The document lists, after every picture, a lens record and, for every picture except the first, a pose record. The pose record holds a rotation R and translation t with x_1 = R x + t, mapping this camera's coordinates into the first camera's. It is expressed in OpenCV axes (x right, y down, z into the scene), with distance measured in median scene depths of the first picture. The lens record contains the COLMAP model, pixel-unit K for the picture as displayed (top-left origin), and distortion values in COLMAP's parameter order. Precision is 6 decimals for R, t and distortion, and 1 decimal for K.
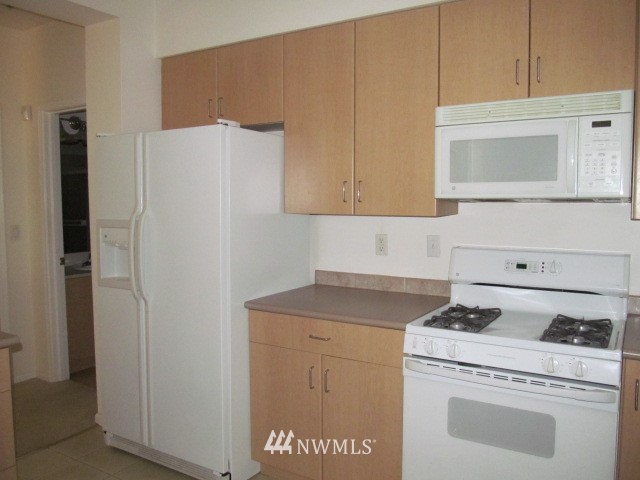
lens RADIAL K [[546.9, 0, 320.0], [0, 546.9, 240.0], [0, 0, 1]] dist [-0.064436, 0.002708]
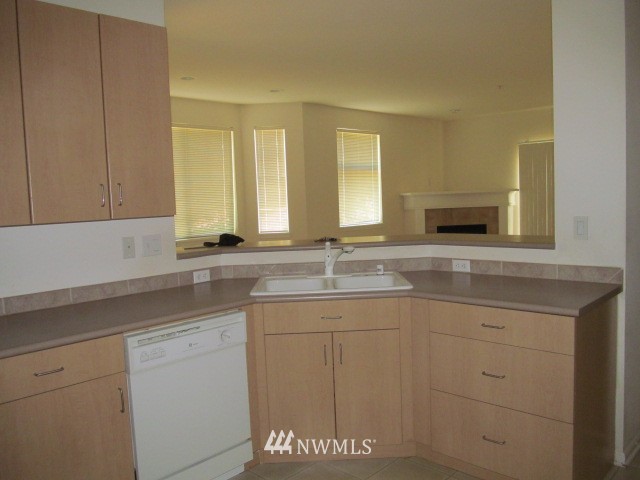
lens RADIAL K [[546.9, 0, 320.0], [0, 546.9, 240.0], [0, 0, 1]] dist [-0.064436, 0.002708]
pose [[0.198660, -0.082517, 0.976589, -0.870102], [0.110187, 0.992012, 0.061405, -0.030646], [-0.973855, 0.095408, 0.206165, 0.517447]]
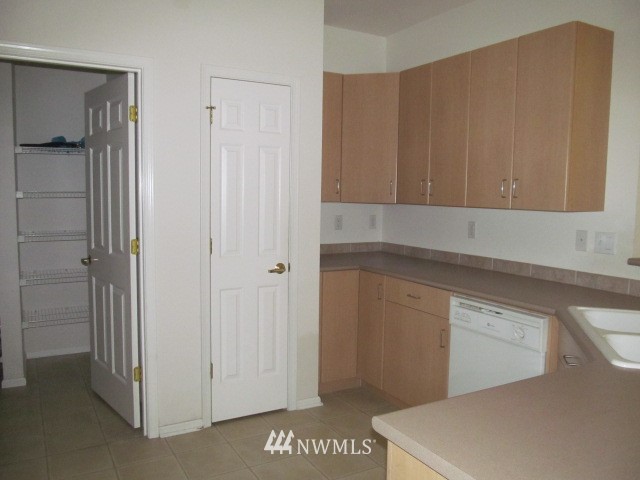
lens RADIAL K [[546.9, 0, 320.0], [0, 546.9, 240.0], [0, 0, 1]] dist [-0.064436, 0.002708]
pose [[0.862212, 0.056676, -0.503367, 0.289409], [-0.052461, 0.998368, 0.022551, 0.013800], [0.503824, 0.006963, 0.863778, -0.169673]]
